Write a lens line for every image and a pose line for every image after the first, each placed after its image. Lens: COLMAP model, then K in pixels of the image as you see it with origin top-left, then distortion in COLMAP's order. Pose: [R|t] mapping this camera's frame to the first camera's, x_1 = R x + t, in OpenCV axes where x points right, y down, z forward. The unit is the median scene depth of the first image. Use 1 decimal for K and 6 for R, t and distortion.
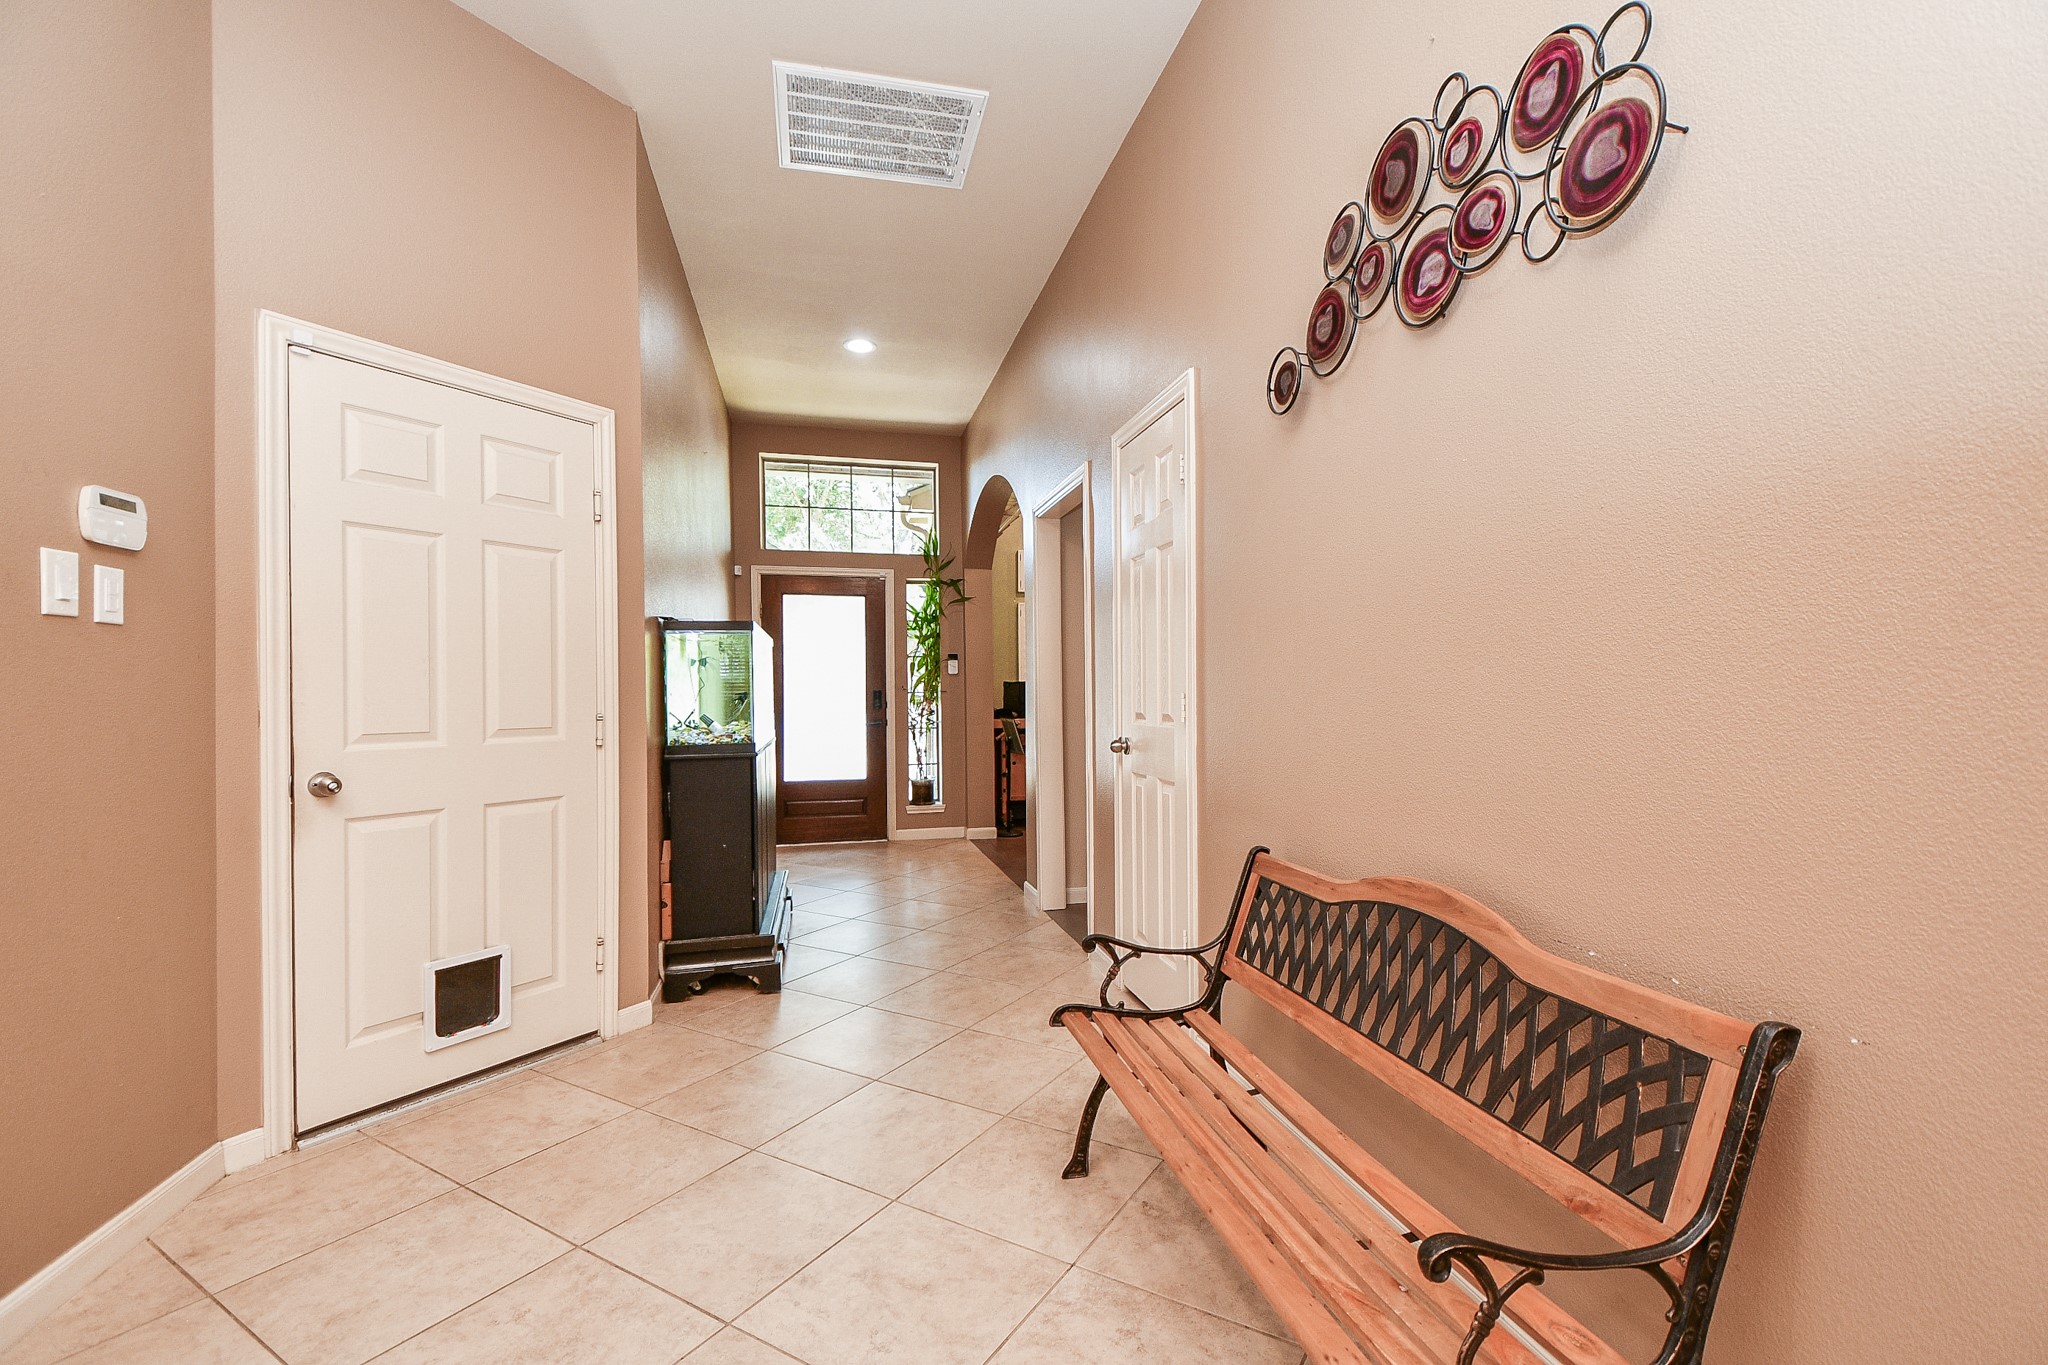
lens RADIAL K [[899.7, 0, 1036.6], [0, 899.7, 688.6], [0, 0, 1]] dist [0.000839, 0.000080]
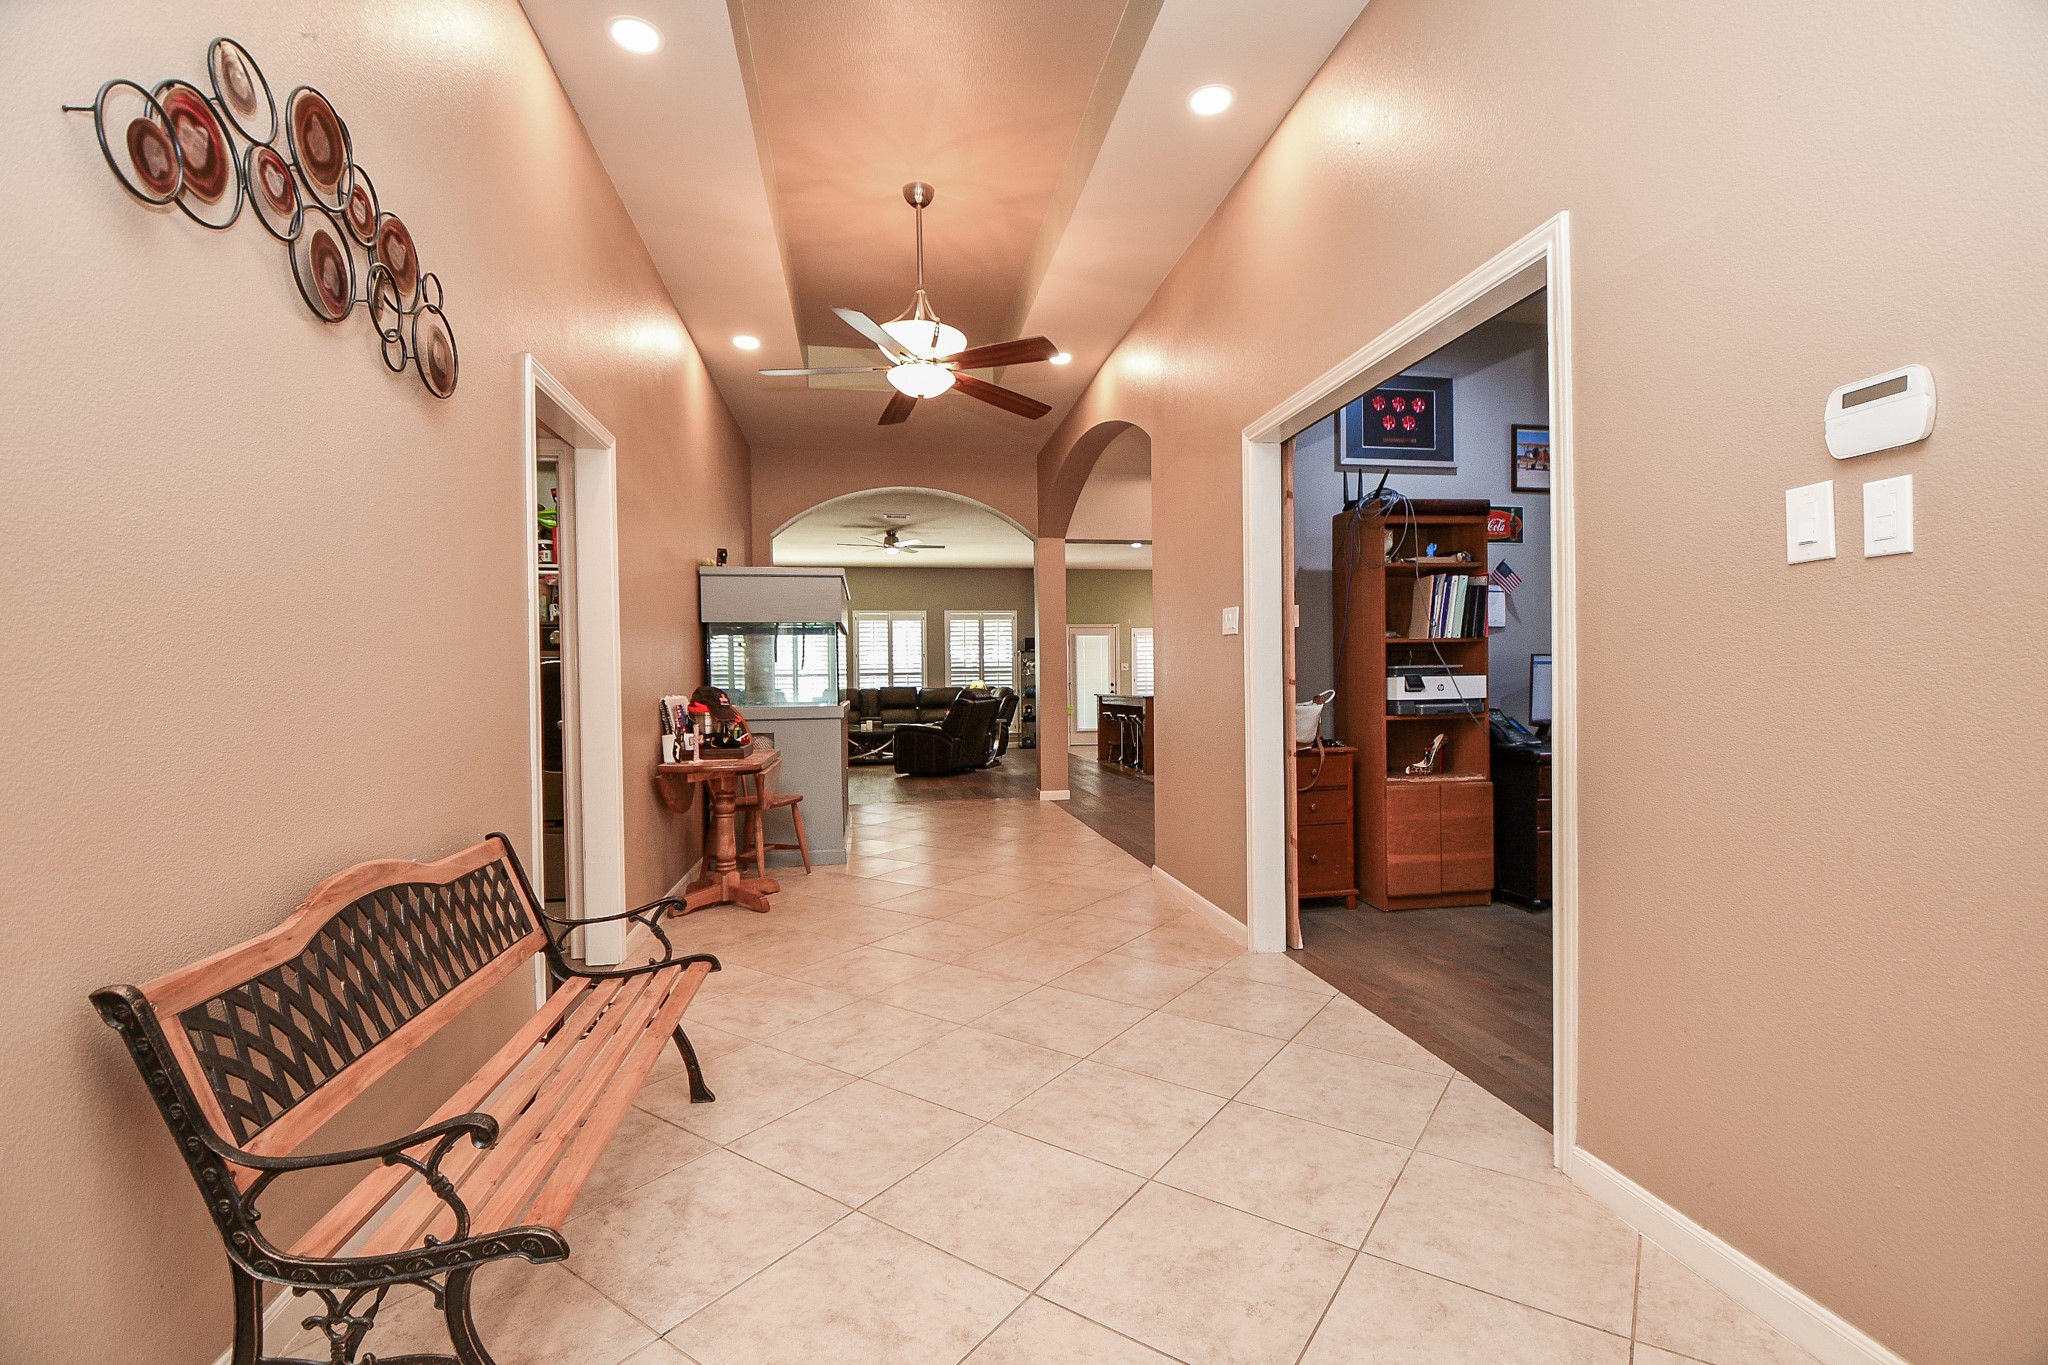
lens RADIAL K [[916.3, 0, 1024.0], [0, 916.3, 682.5], [0, 0, 1]] dist [-0.000106, -0.000162]
pose [[-0.996895, 0.021821, 0.075653, -0.420575], [0.022027, 0.999756, 0.001886, 0.016830], [-0.075593, 0.003547, -0.997132, 2.000121]]
